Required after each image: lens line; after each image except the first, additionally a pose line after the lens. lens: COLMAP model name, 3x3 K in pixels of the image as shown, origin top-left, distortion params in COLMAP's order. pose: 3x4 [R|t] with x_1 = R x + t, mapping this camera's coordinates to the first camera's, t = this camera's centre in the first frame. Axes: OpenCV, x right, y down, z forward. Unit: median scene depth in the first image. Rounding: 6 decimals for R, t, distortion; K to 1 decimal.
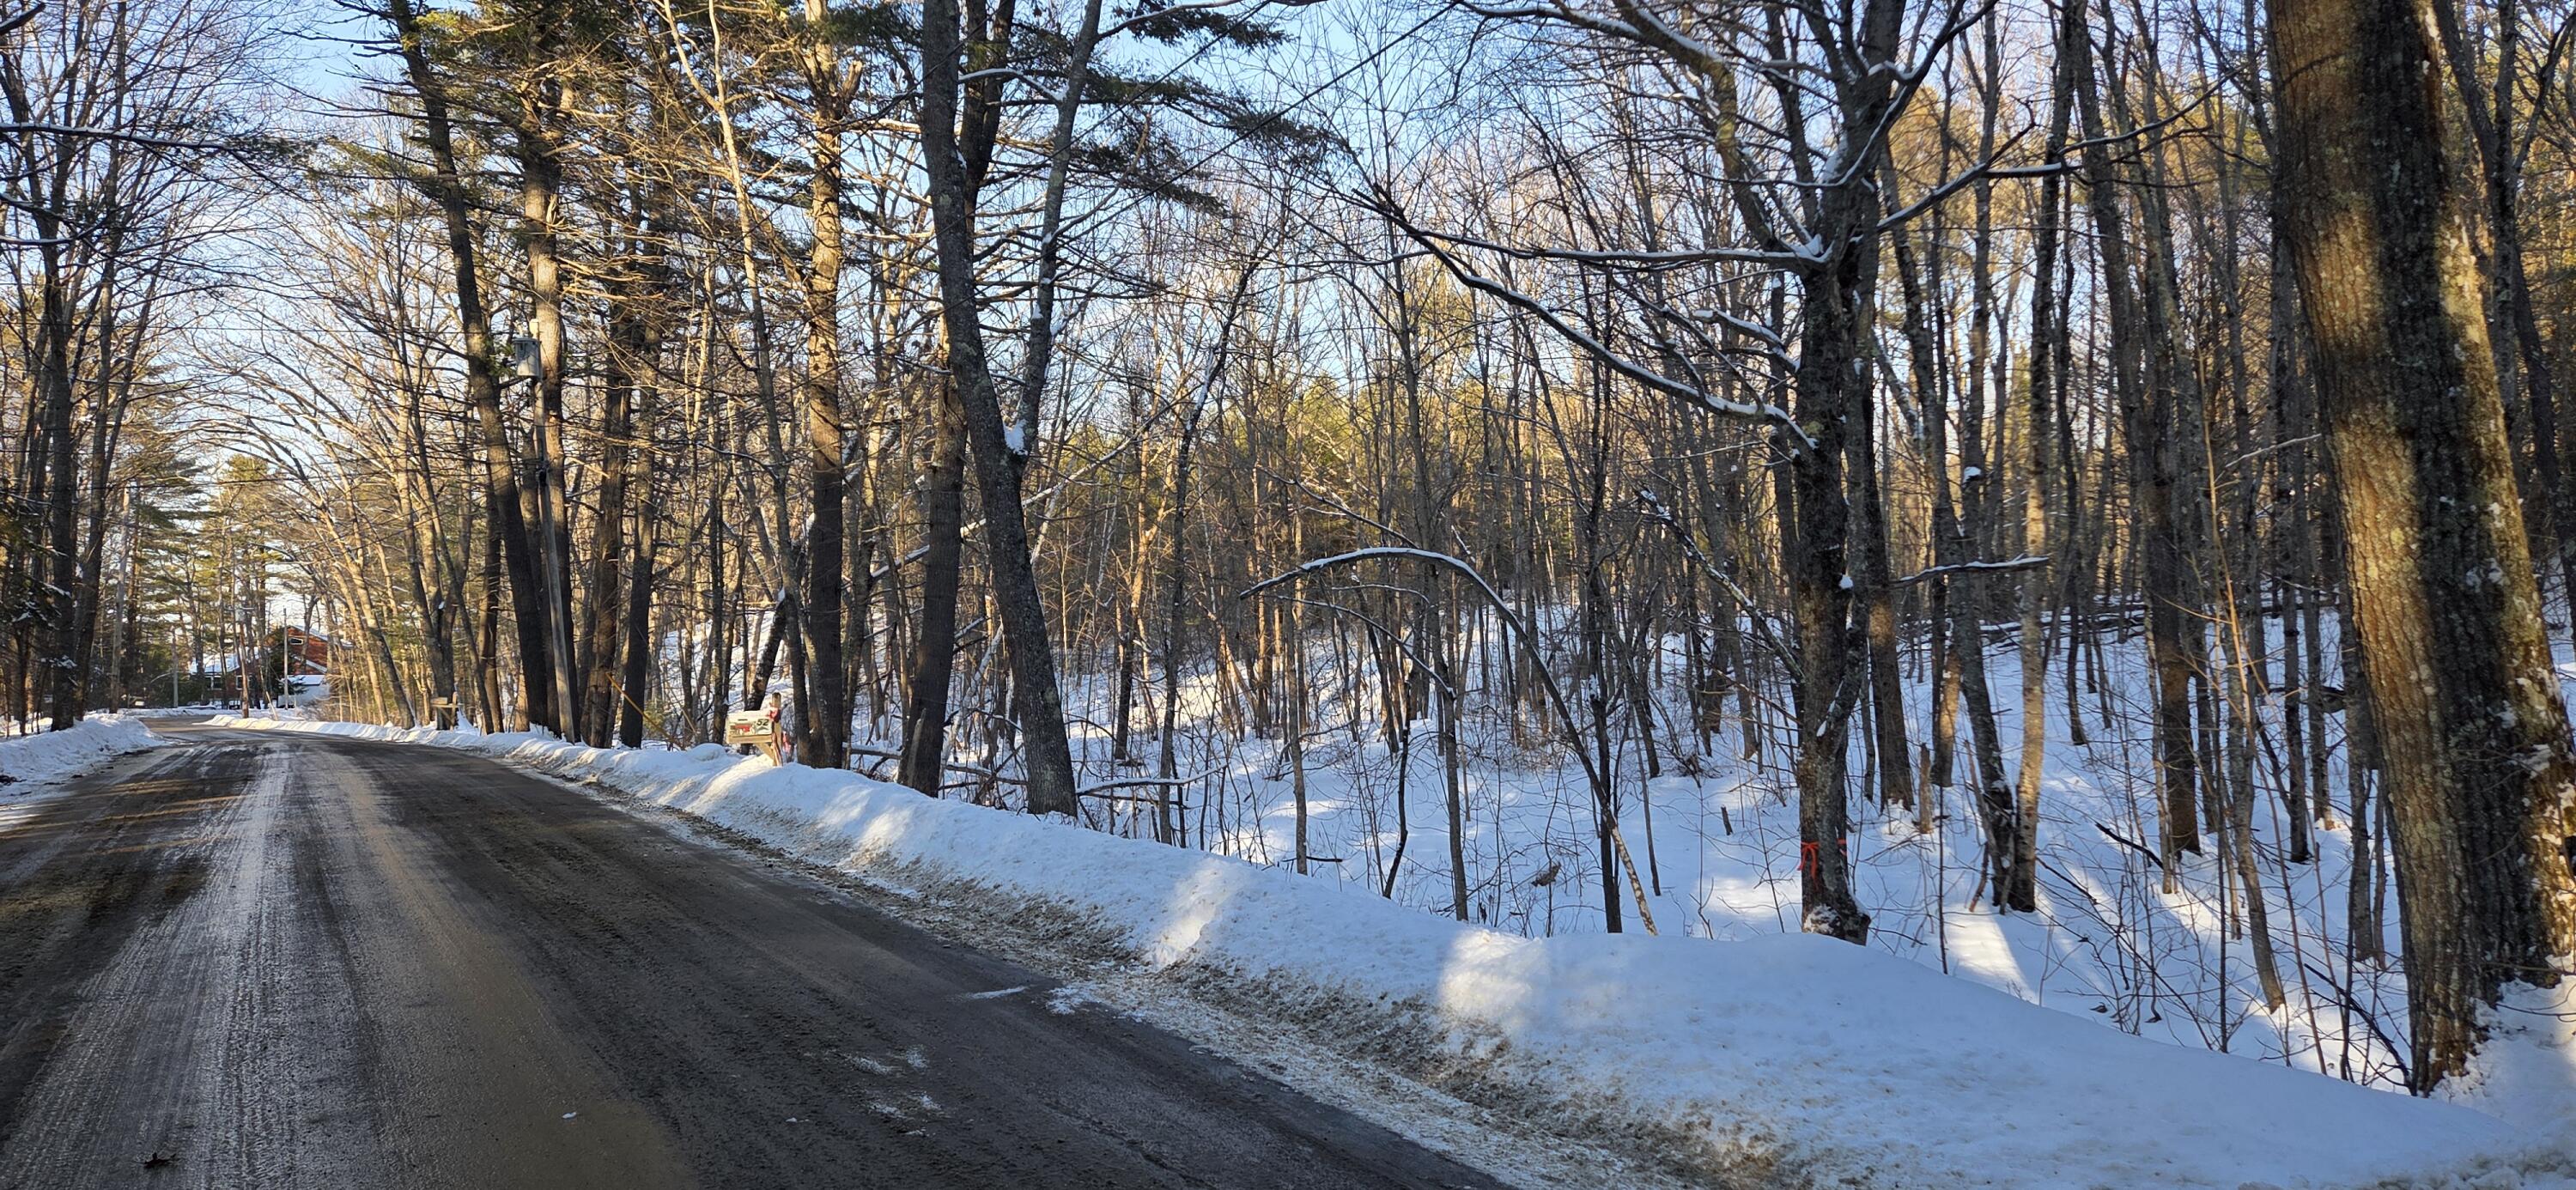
lens RADIAL K [[1637.7, 0, 1294.0], [0, 1637.7, 615.2], [0, 0, 1]] dist [0.079490, -0.070779]
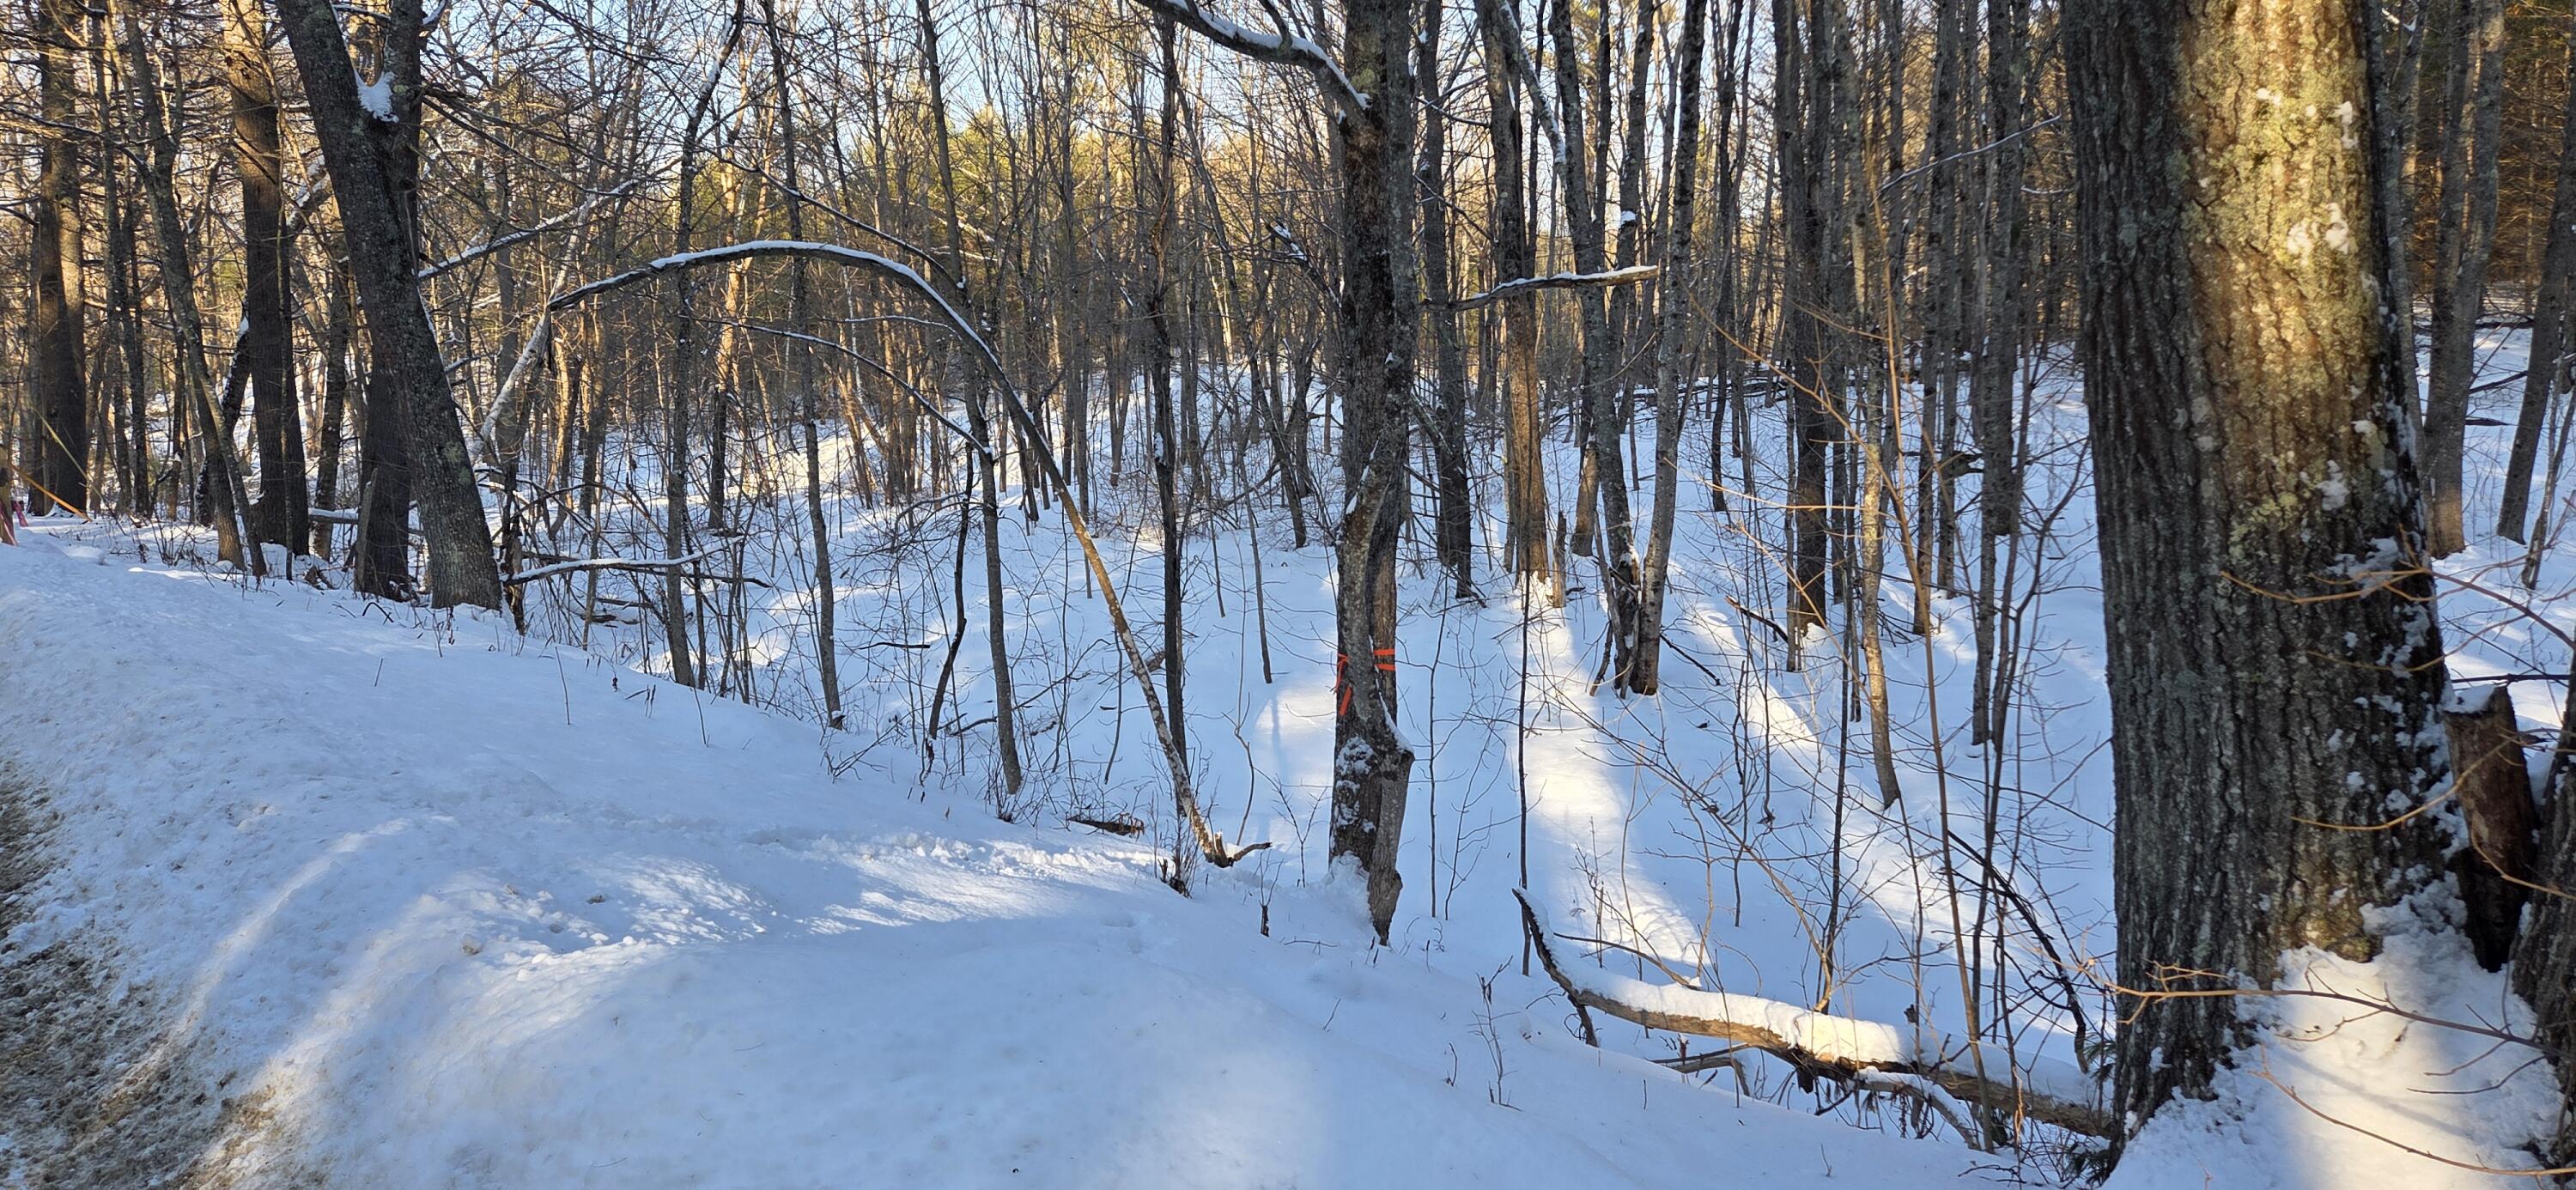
lens RADIAL K [[1637.7, 0, 1294.0], [0, 1637.7, 615.2], [0, 0, 1]] dist [0.079490, -0.070779]
pose [[0.983651, -0.012793, 0.179629, 0.097941], [-0.013003, 0.989824, 0.141698, 0.009669], [-0.179614, -0.141718, 0.973476, 0.178695]]
